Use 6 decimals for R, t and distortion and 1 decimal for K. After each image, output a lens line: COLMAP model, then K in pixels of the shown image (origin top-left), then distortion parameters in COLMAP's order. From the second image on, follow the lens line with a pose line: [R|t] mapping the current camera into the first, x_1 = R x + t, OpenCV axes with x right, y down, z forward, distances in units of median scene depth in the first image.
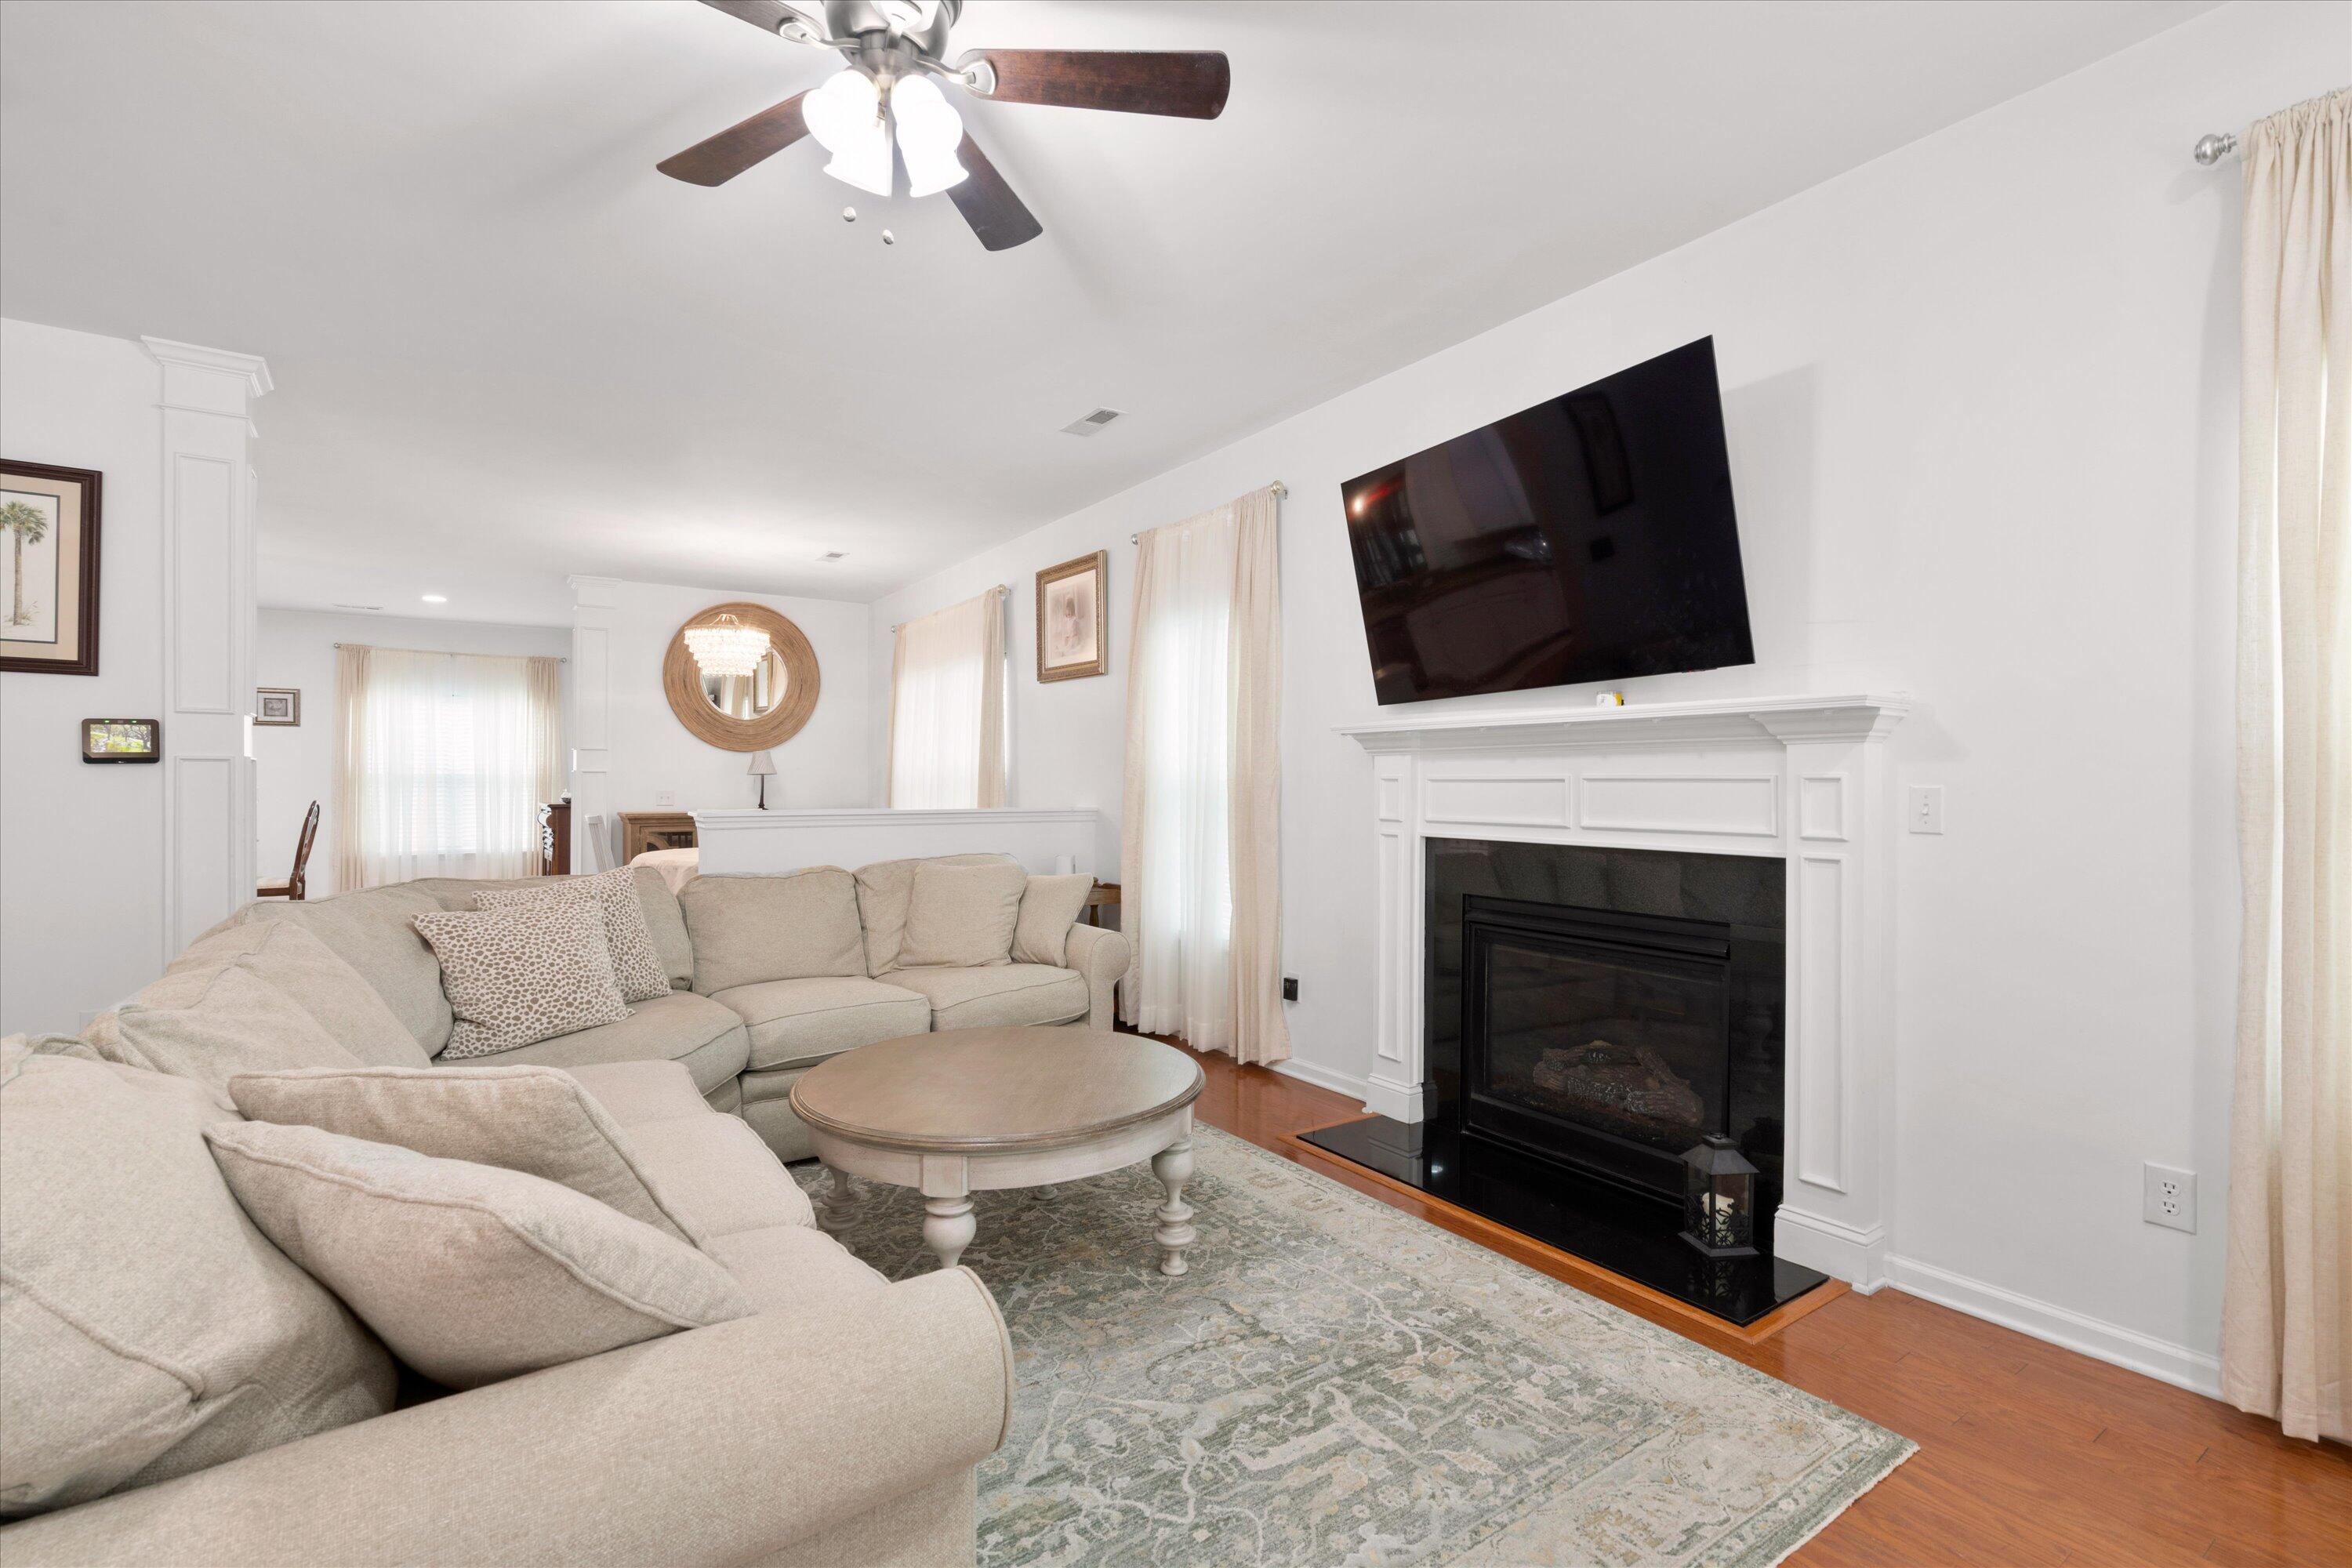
lens RADIAL K [[1064.2, 0, 1173.6], [0, 1064.2, 773.4], [0, 0, 1]] dist [0.001901, 0.001222]
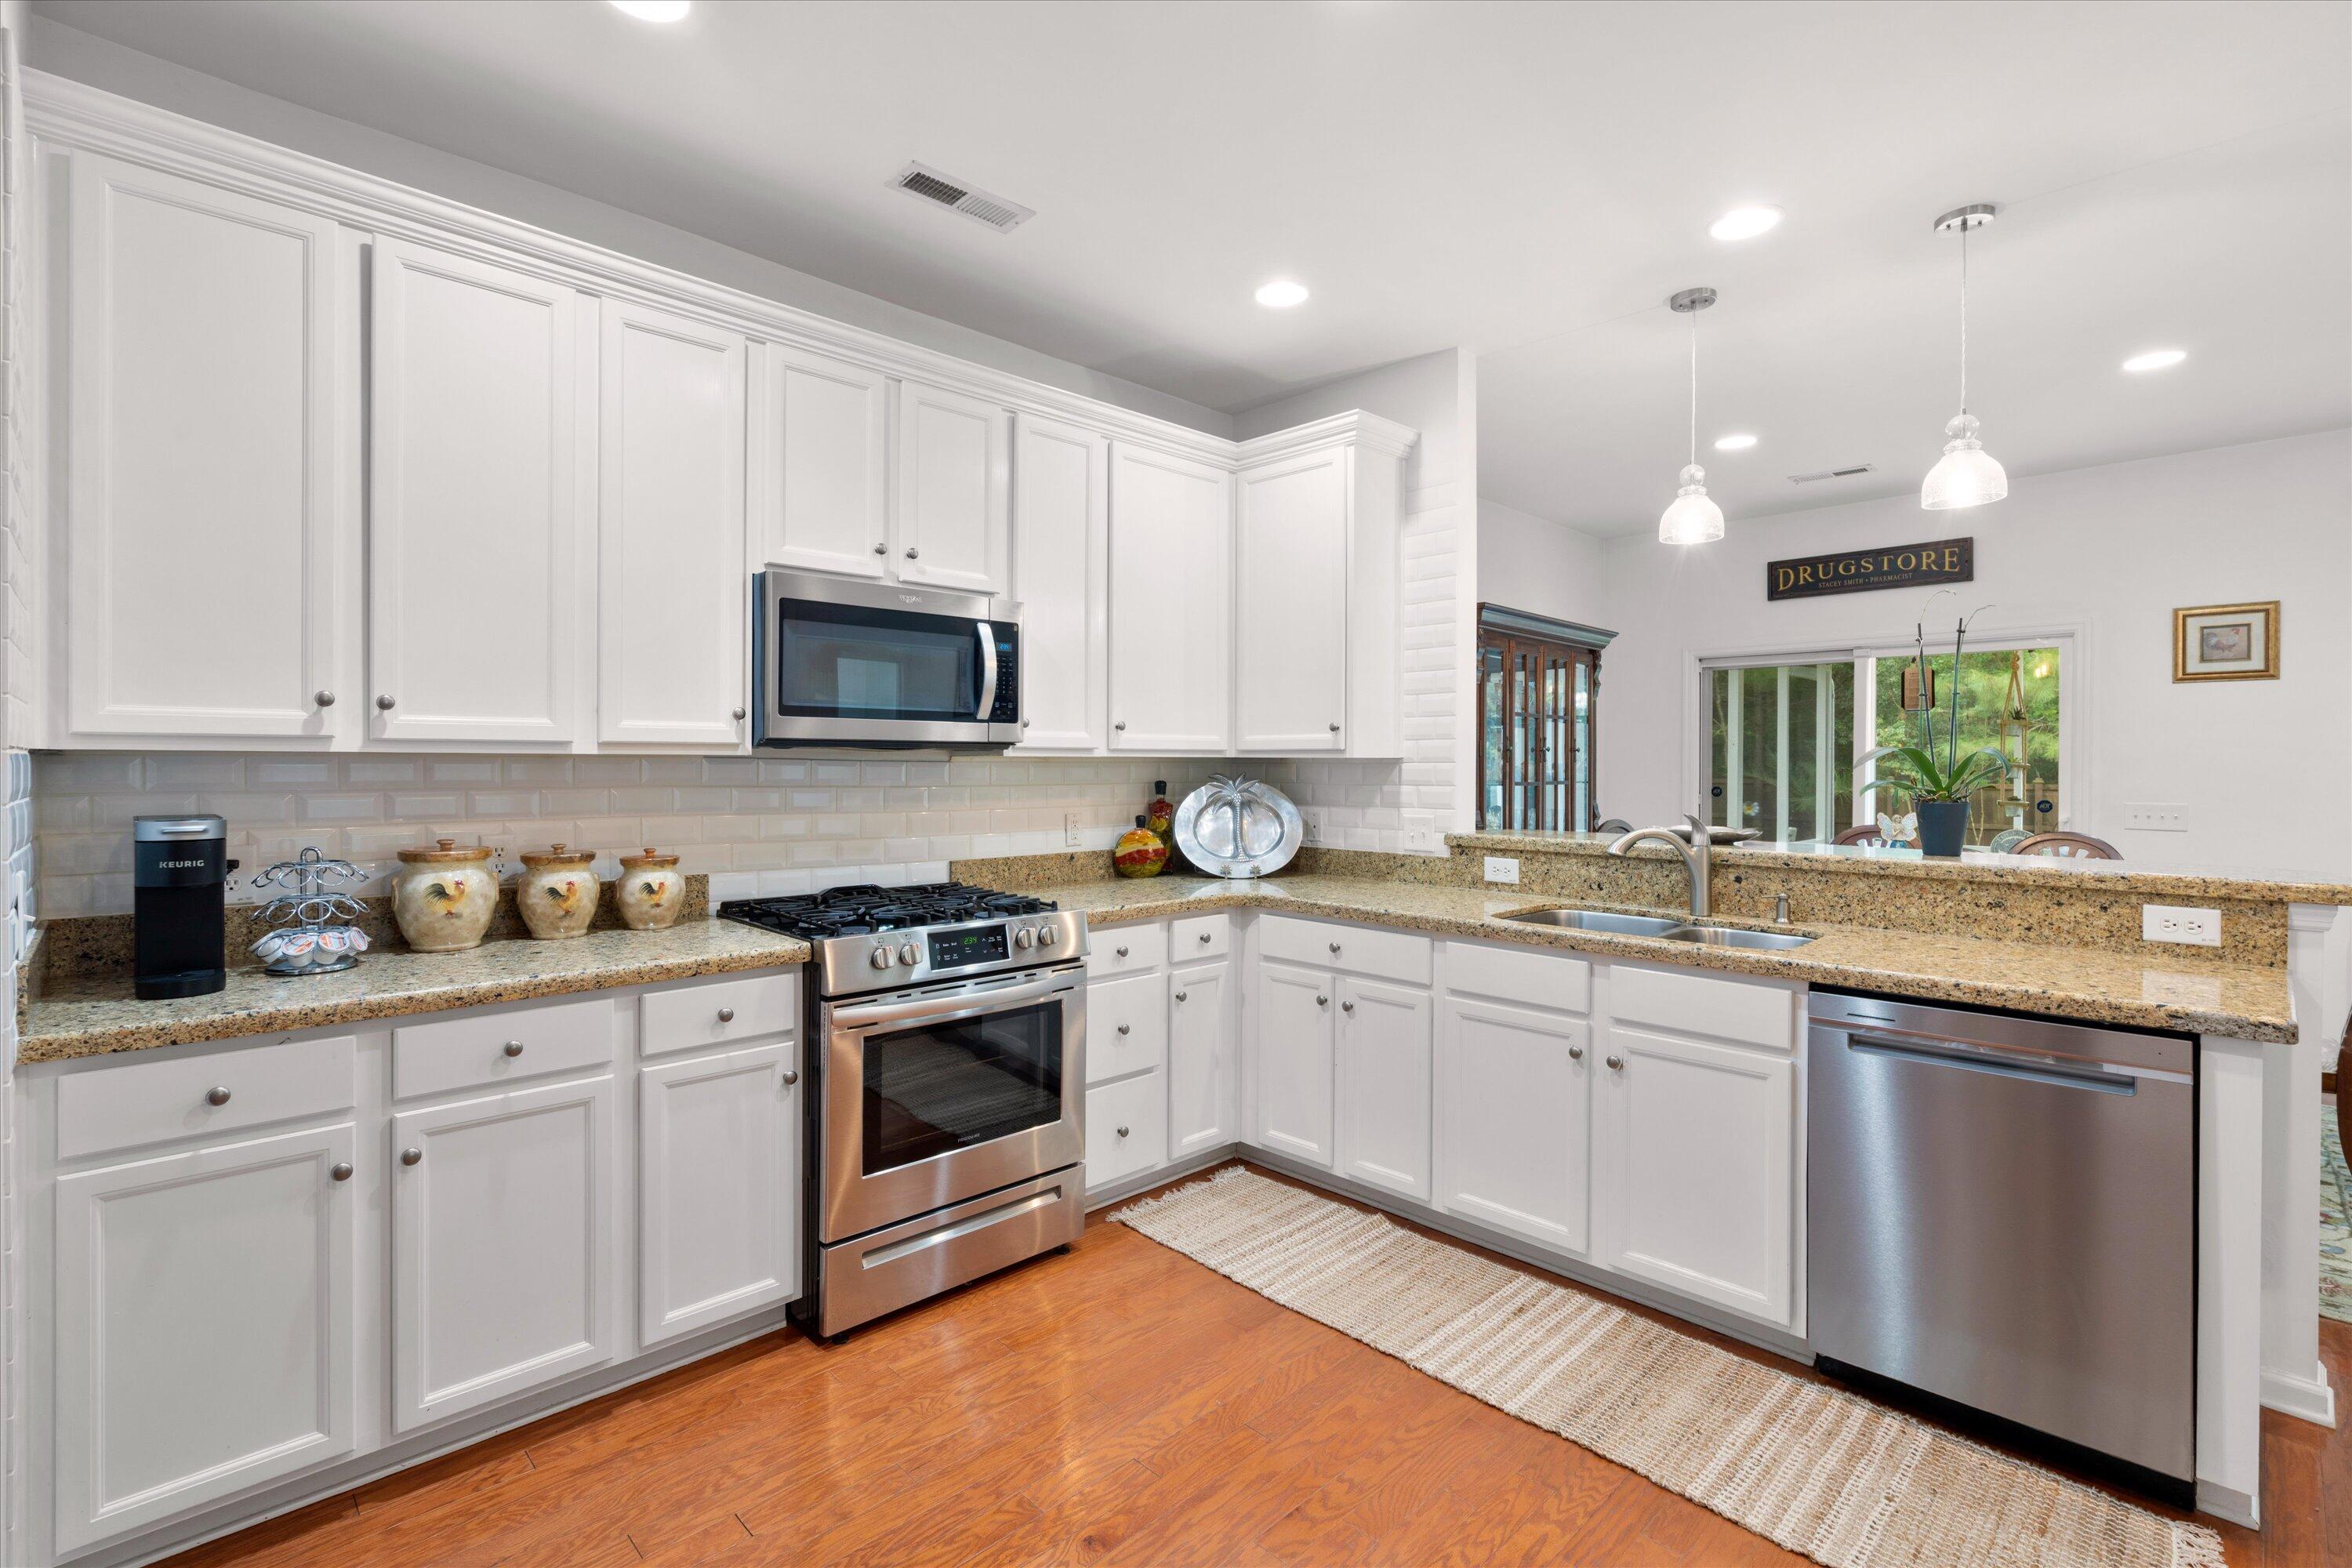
lens RADIAL K [[1057.7, 0, 1177.3], [0, 1057.7, 770.3], [0, 0, 1]] dist [-0.001062, 0.000225]
pose [[0.167152, 0.006557, -0.985909, -1.134450], [-0.000045, 0.999978, 0.006643, -0.016389], [0.985931, -0.001066, 0.167149, 1.132203]]
